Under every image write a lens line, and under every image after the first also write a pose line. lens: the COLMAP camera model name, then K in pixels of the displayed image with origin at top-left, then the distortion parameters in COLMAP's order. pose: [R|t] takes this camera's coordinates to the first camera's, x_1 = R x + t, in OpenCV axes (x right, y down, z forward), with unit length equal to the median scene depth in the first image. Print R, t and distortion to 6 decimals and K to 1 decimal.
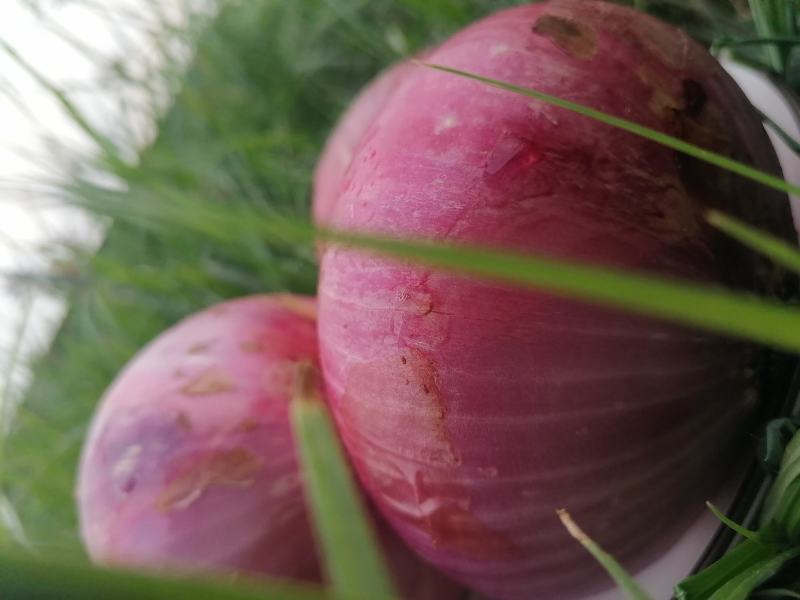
lens RADIAL K [[622.2, 0, 400.0], [0, 622.2, 300.0], [0, 0, 1]] dist [0.065717, -0.118088]
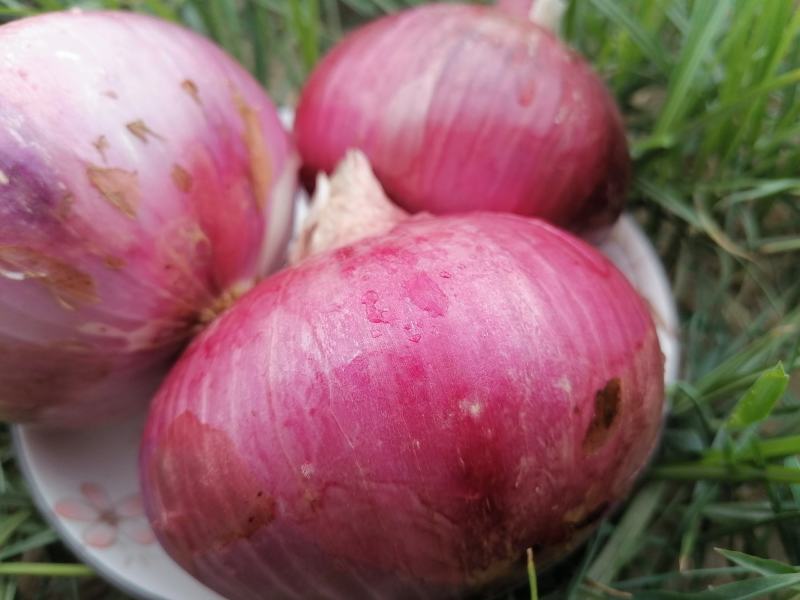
lens RADIAL K [[622.2, 0, 400.0], [0, 622.2, 300.0], [0, 0, 1]] dist [0.065717, -0.118088]
pose [[0.525739, 0.704703, 0.476437, -0.624522], [-0.849809, 0.459960, 0.257415, -0.547914], [-0.037740, -0.540213, 0.840681, 0.253439]]
